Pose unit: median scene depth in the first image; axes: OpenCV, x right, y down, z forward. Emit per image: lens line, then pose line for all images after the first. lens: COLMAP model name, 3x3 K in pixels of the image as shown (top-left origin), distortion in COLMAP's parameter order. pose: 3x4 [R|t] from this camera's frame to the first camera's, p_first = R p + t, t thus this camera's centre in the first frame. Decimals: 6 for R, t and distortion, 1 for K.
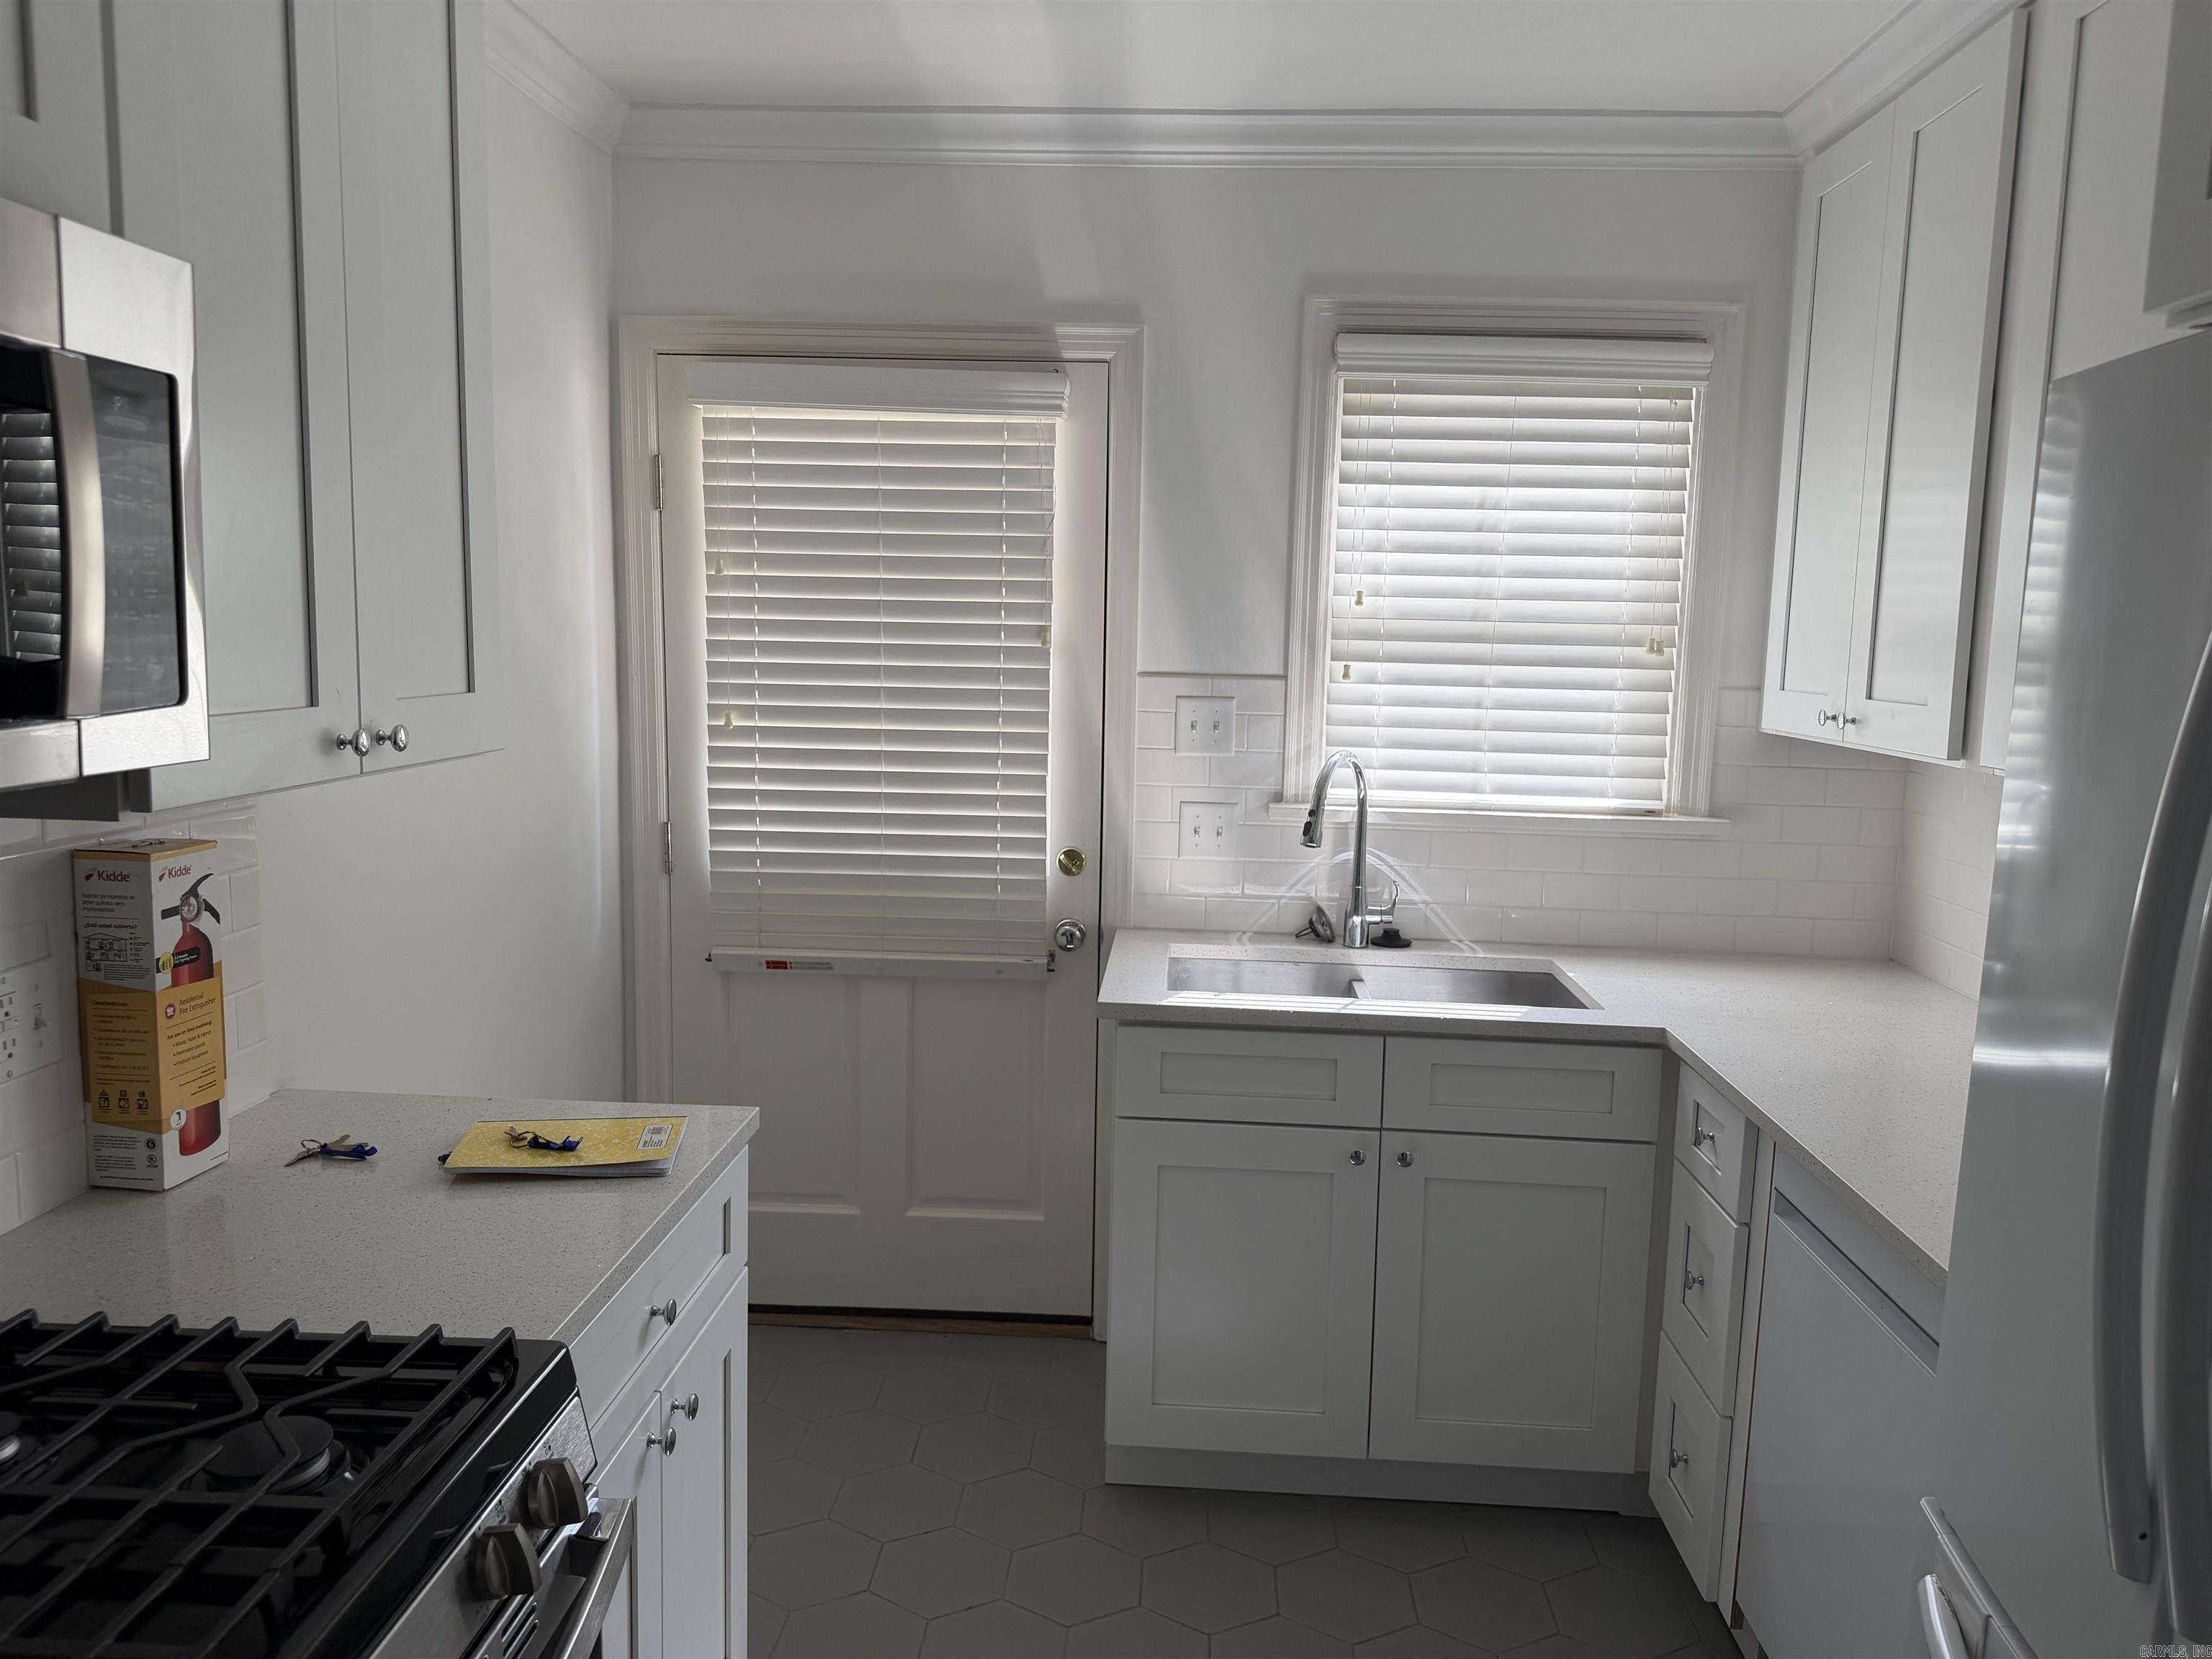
lens RADIAL K [[1555.8, 0, 1107.7], [0, 1555.8, 825.1], [0, 0, 1]] dist [-0.000707, -0.000133]
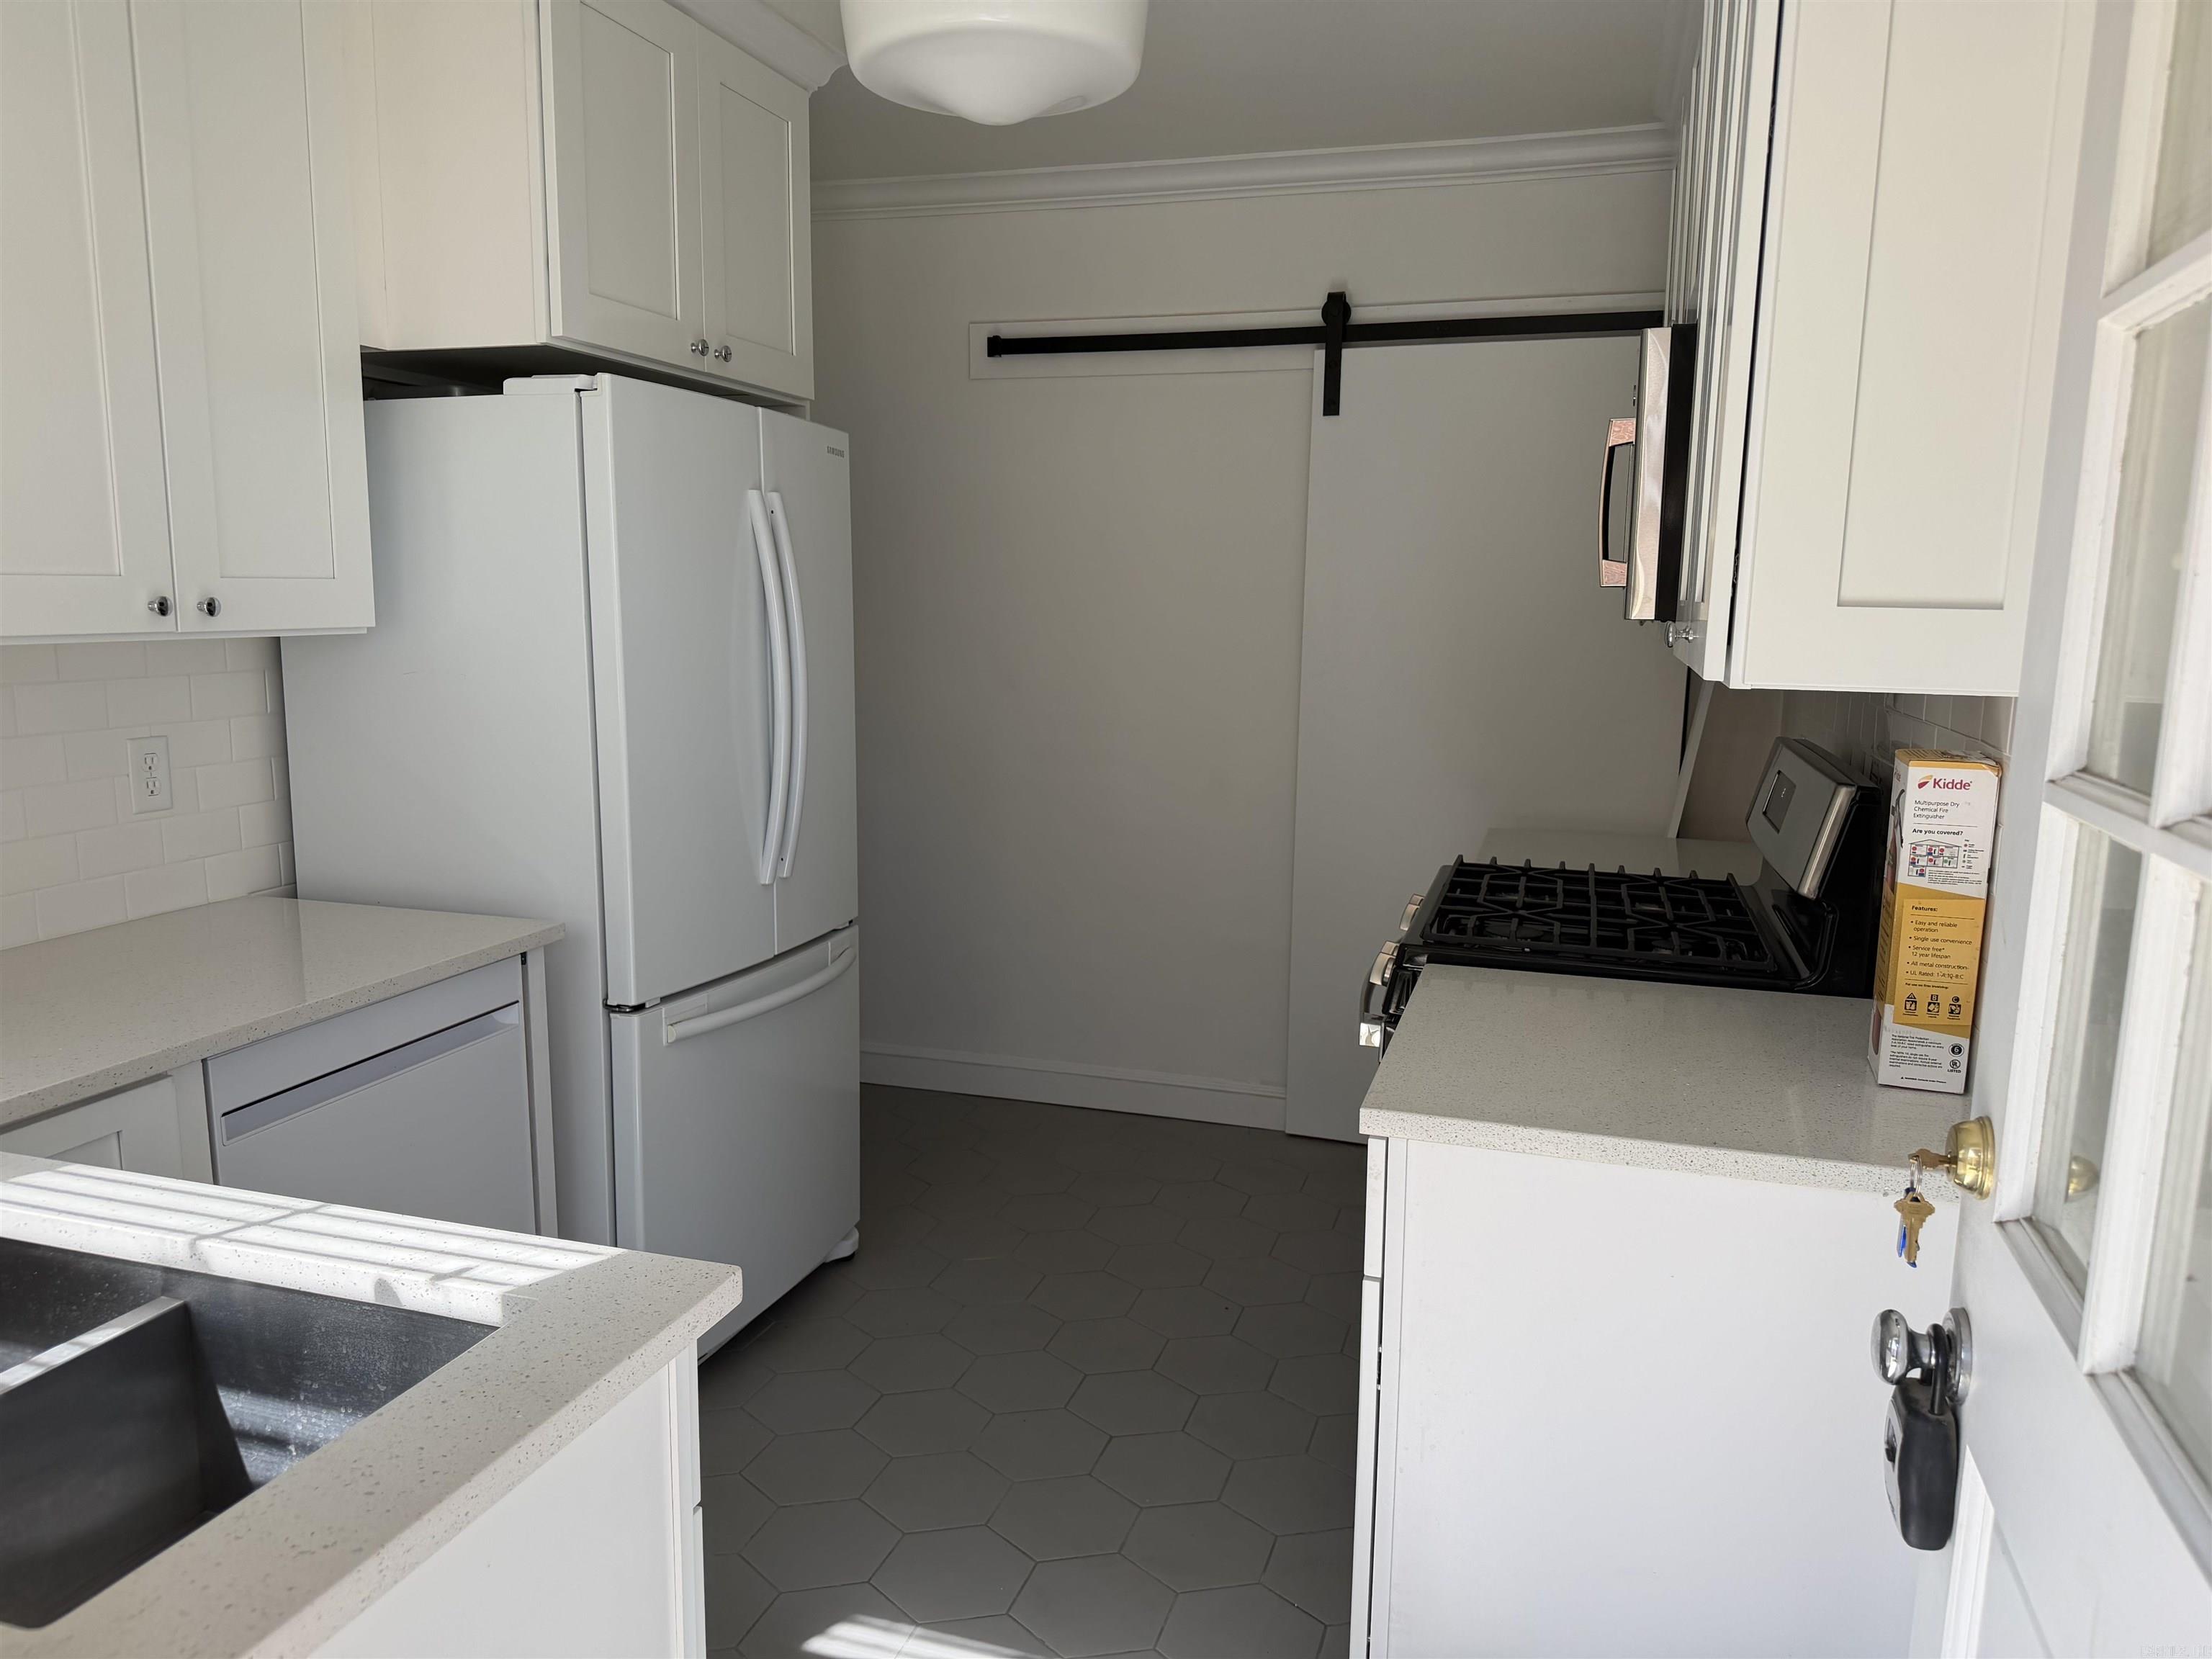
lens RADIAL K [[1555.8, 0, 1105.9], [0, 1555.8, 834.3], [0, 0, 1]] dist [-0.000707, -0.000133]
pose [[0.967207, 0.027219, -0.252528, -0.910767], [-0.020971, 0.999404, 0.027402, 0.049059], [0.253123, -0.021208, 0.967202, -0.124845]]
